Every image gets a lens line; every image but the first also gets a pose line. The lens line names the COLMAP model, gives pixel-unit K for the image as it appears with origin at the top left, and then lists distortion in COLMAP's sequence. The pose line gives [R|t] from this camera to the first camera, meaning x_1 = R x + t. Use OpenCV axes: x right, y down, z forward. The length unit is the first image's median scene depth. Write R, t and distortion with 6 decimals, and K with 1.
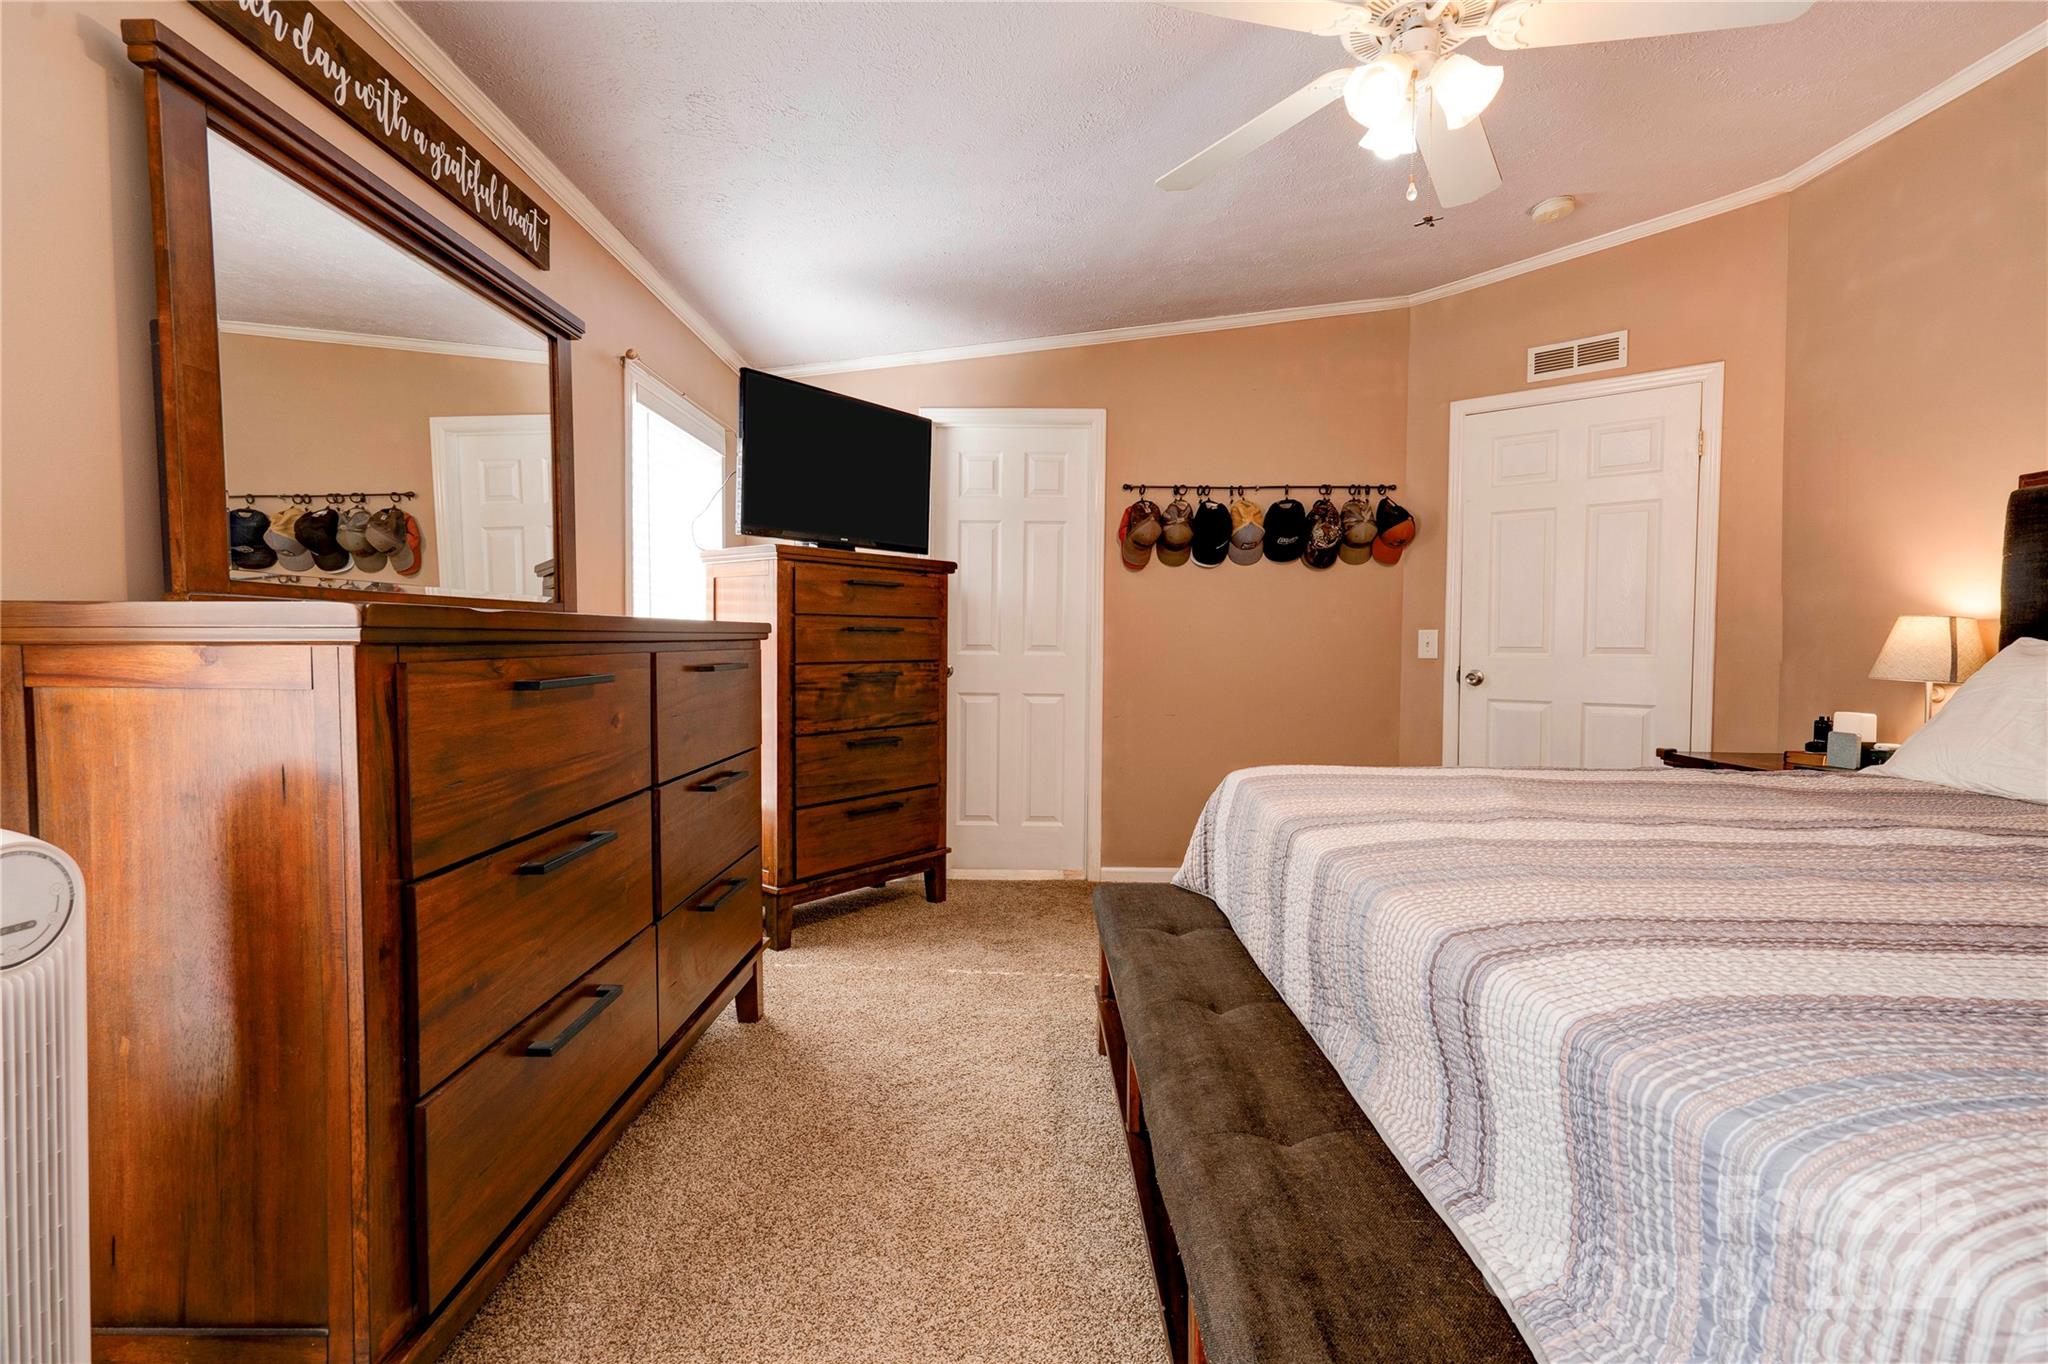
lens RADIAL K [[951.9, 0, 997.1], [0, 951.9, 674.8], [0, 0, 1]] dist [-0.007590, 0.018249]
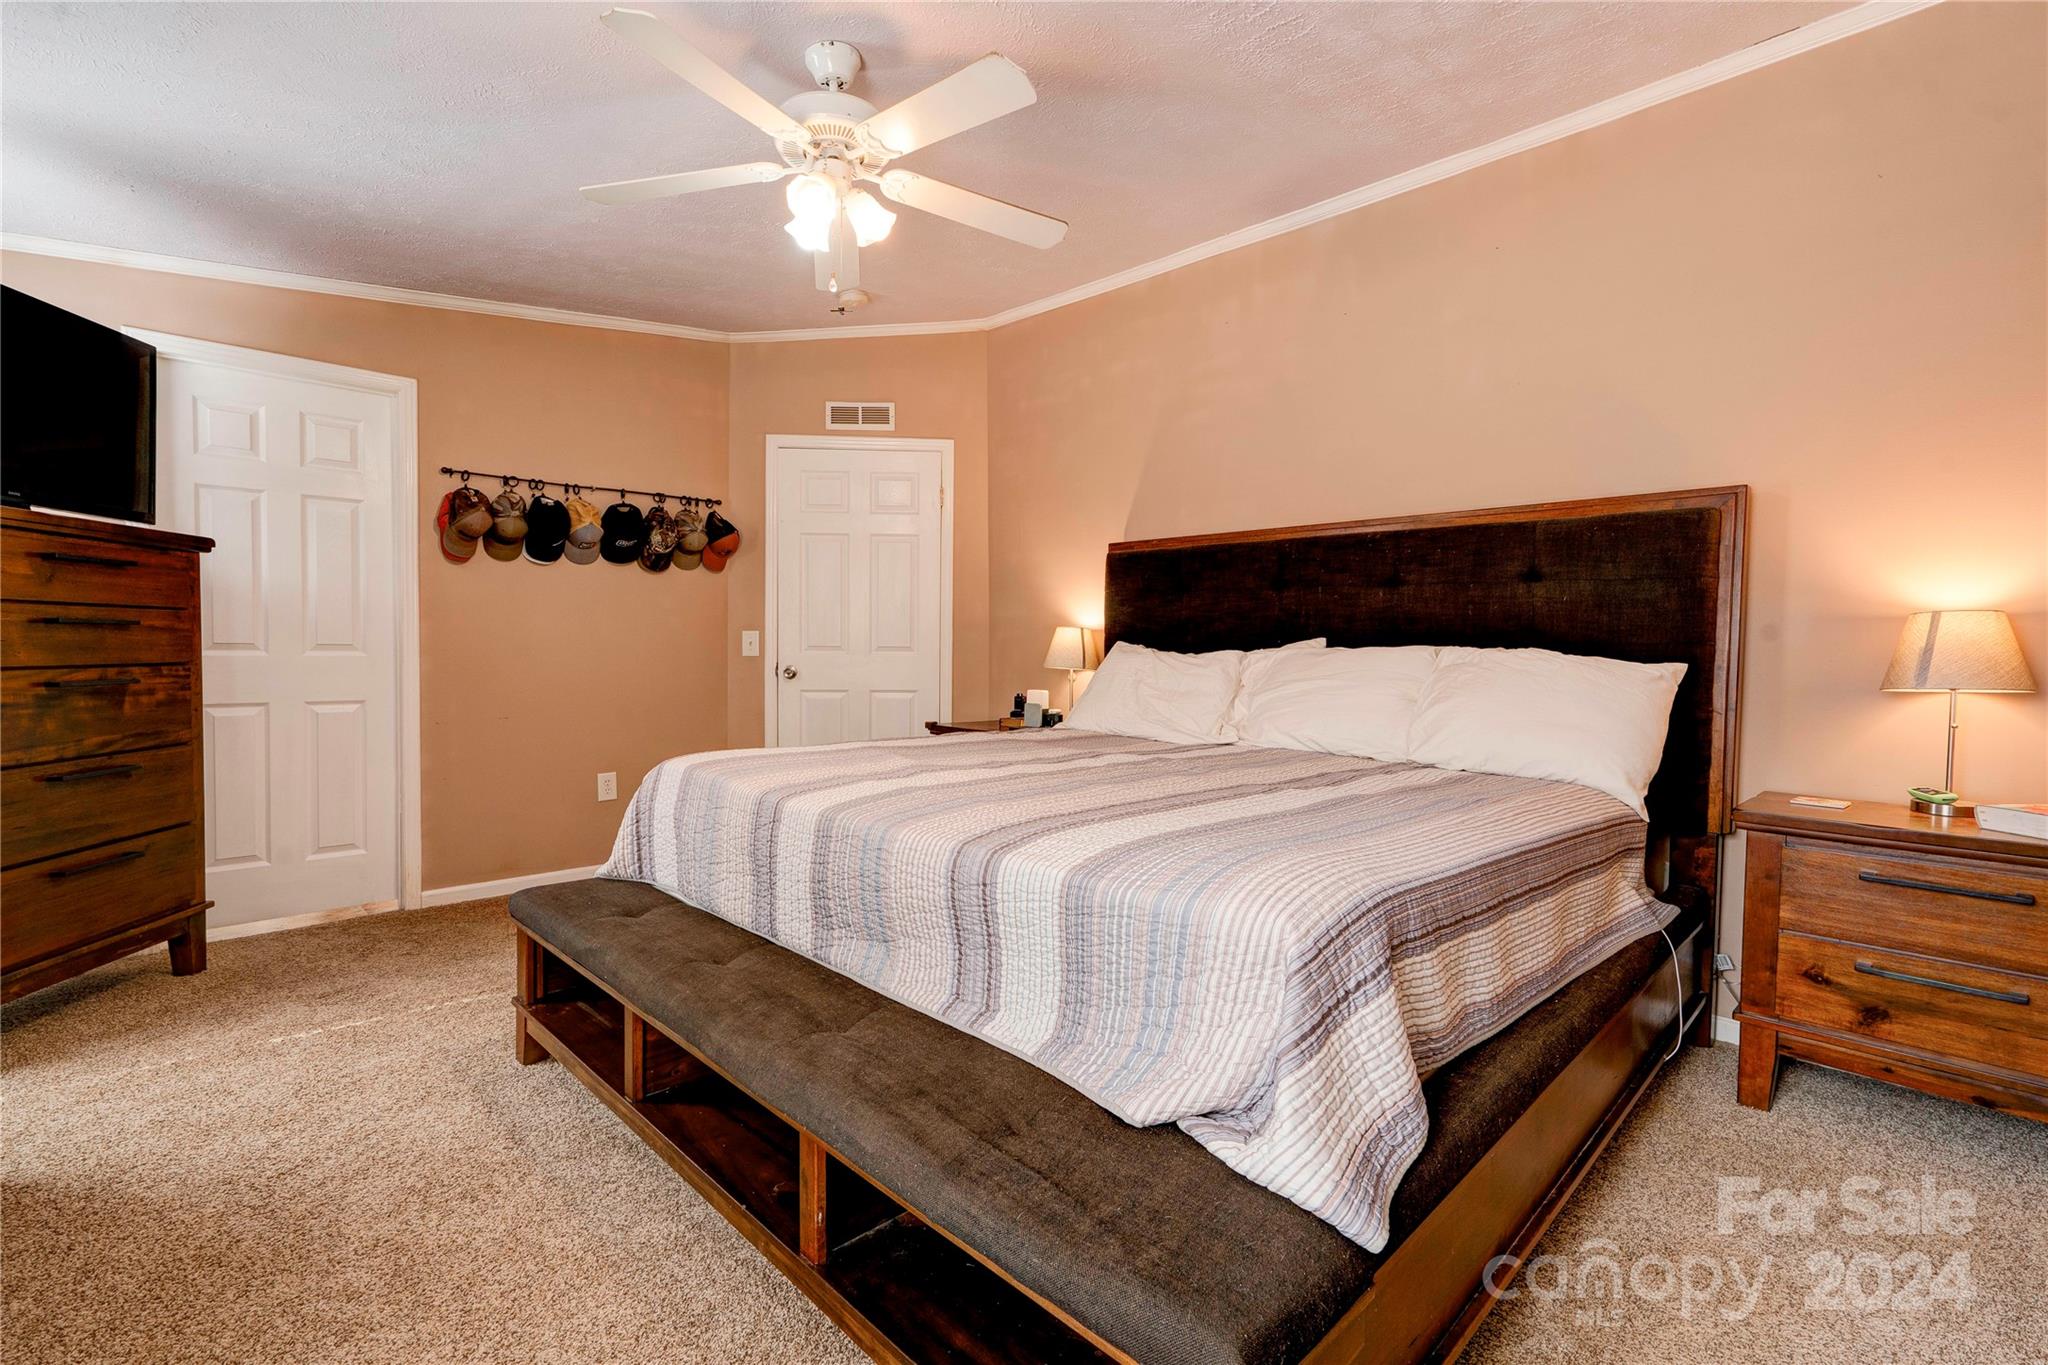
lens RADIAL K [[938.1, 0, 1008.3], [0, 938.1, 677.1], [0, 0, 1]] dist [-0.002912, 0.017428]
pose [[0.715097, -0.022815, 0.698653, -0.127024], [0.019734, 0.999728, 0.012449, -0.000078], [-0.698747, 0.004885, 0.715352, -0.021794]]
